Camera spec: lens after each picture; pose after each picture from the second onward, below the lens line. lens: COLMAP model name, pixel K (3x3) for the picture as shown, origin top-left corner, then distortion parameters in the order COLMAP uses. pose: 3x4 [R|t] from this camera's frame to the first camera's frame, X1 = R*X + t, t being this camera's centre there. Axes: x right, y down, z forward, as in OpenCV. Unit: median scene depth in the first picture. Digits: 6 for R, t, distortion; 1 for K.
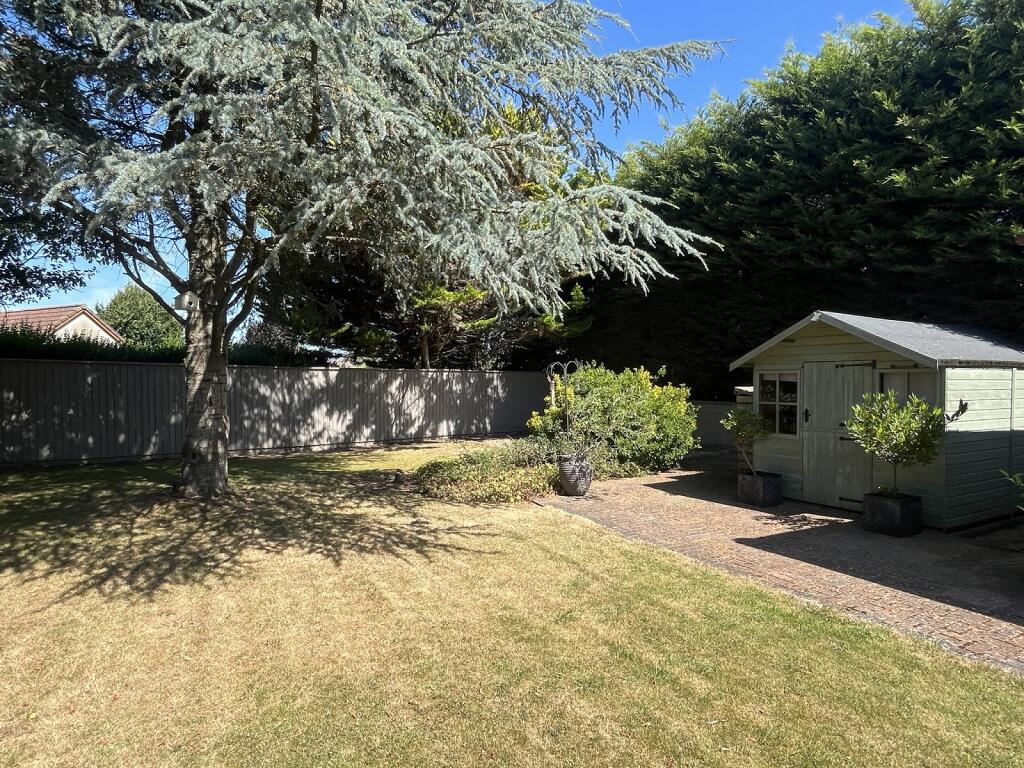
lens RADIAL K [[576.8, 0, 508.0], [0, 576.8, 381.1], [0, 0, 1]] dist [-0.001601, -0.000005]
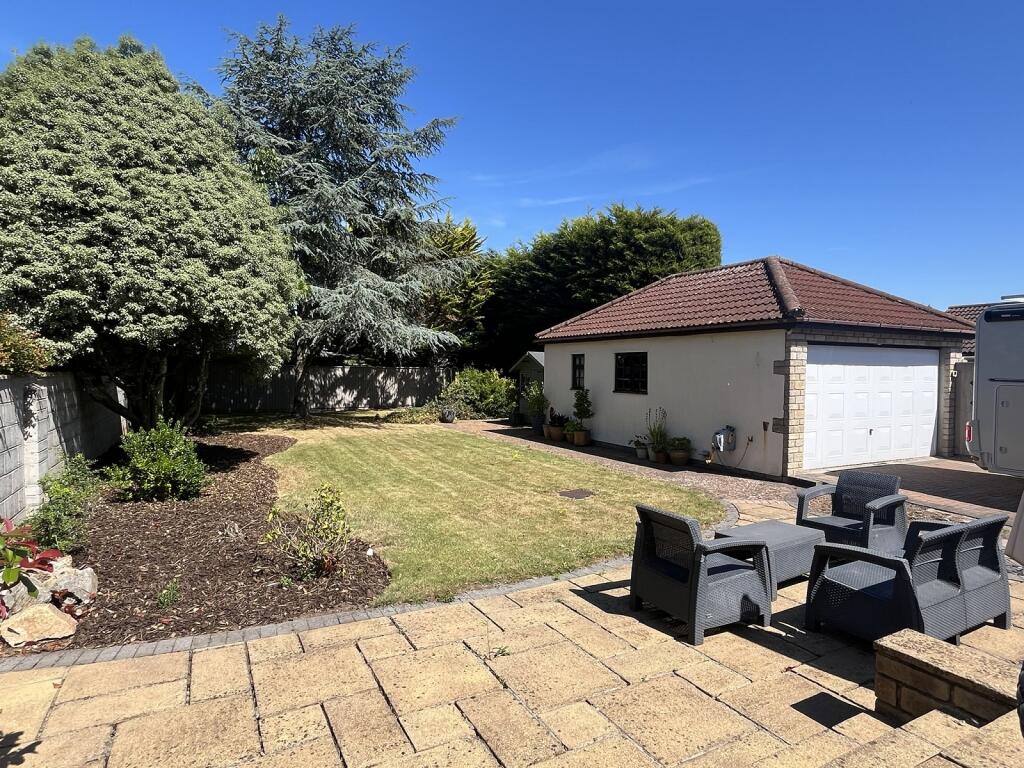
lens RADIAL K [[576.8, 0, 508.9], [0, 576.8, 378.0], [0, 0, 1]] dist [-0.001601, -0.000005]
pose [[0.999915, 0.011332, -0.006520, 0.341613], [-0.011246, 0.999850, 0.013190, -0.022973], [0.006669, -0.013115, 0.999892, -1.263857]]
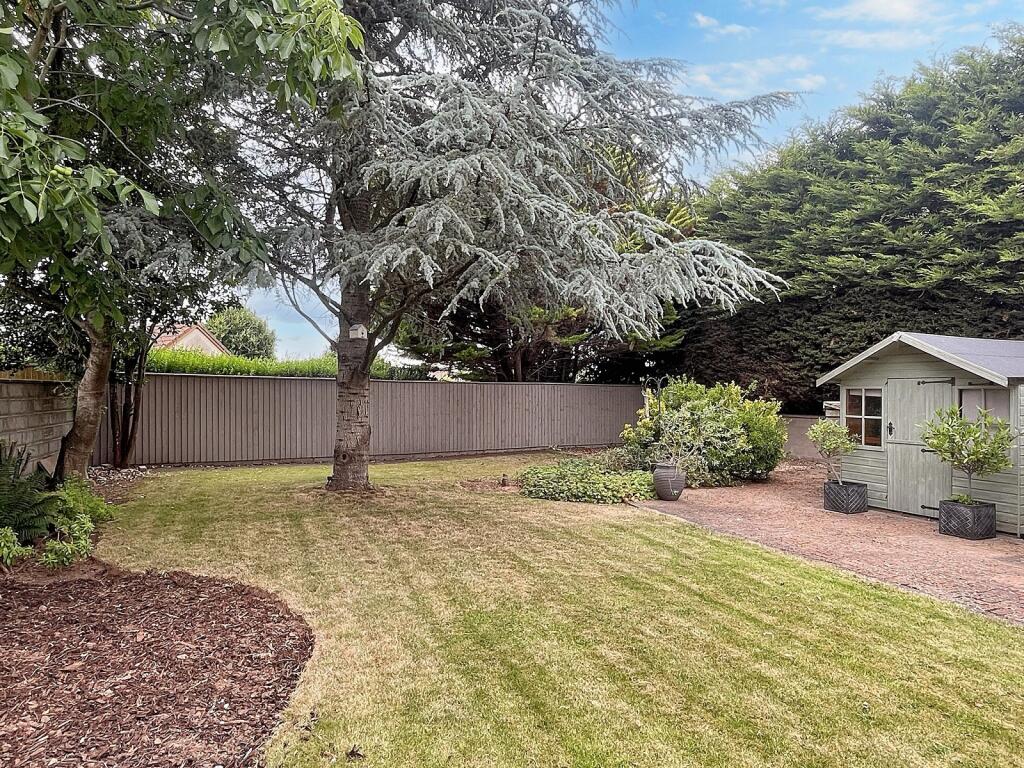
lens RADIAL K [[616.8, 0, 516.7], [0, 616.8, 386.9], [0, 0, 1]] dist [-0.001140, -0.000707]
pose [[0.993228, 0.003075, -0.116139, -0.029052], [-0.004295, 0.999938, -0.010255, -0.002304], [0.116100, 0.010685, 0.993180, -0.171994]]
